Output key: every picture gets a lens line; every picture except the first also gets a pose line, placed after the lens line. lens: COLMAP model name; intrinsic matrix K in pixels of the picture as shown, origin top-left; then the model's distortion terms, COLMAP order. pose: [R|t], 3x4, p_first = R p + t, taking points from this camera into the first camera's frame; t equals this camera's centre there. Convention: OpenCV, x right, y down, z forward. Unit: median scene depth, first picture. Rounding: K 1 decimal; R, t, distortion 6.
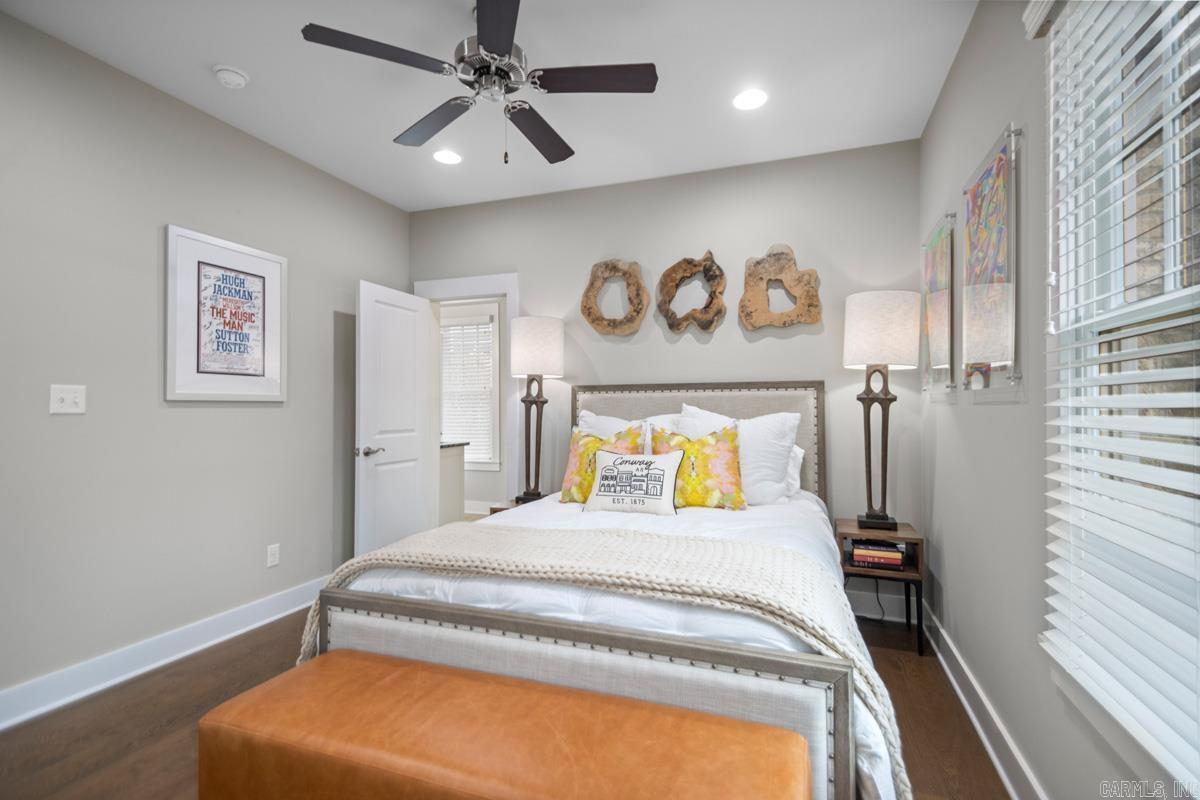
lens RADIAL K [[554.6, 0, 607.6], [0, 554.6, 407.2], [0, 0, 1]] dist [0.048245, -0.025774]
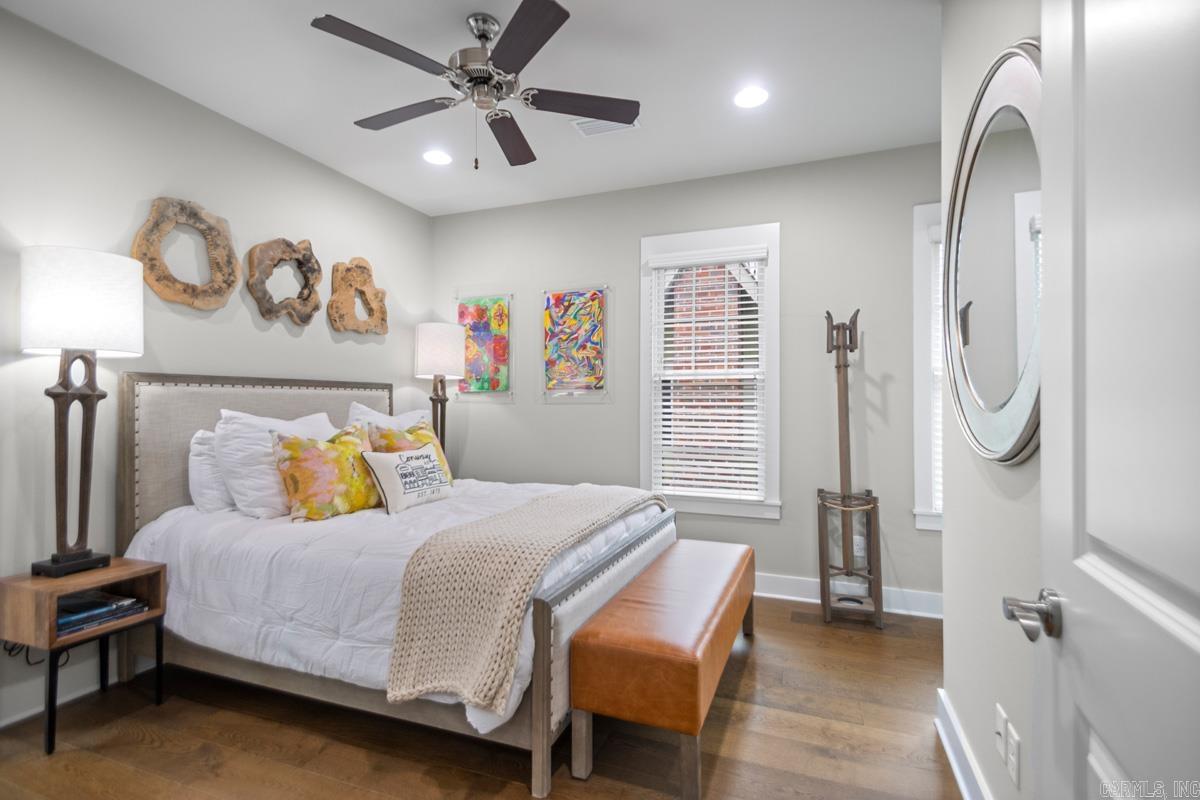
lens RADIAL K [[554.6, 0, 607.6], [0, 554.6, 407.2], [0, 0, 1]] dist [0.048245, -0.025774]
pose [[0.031430, -0.001583, 0.999505, -0.750011], [-0.000658, 0.999998, 0.001604, 0.001230], [-0.999506, -0.000708, 0.031429, 0.451724]]
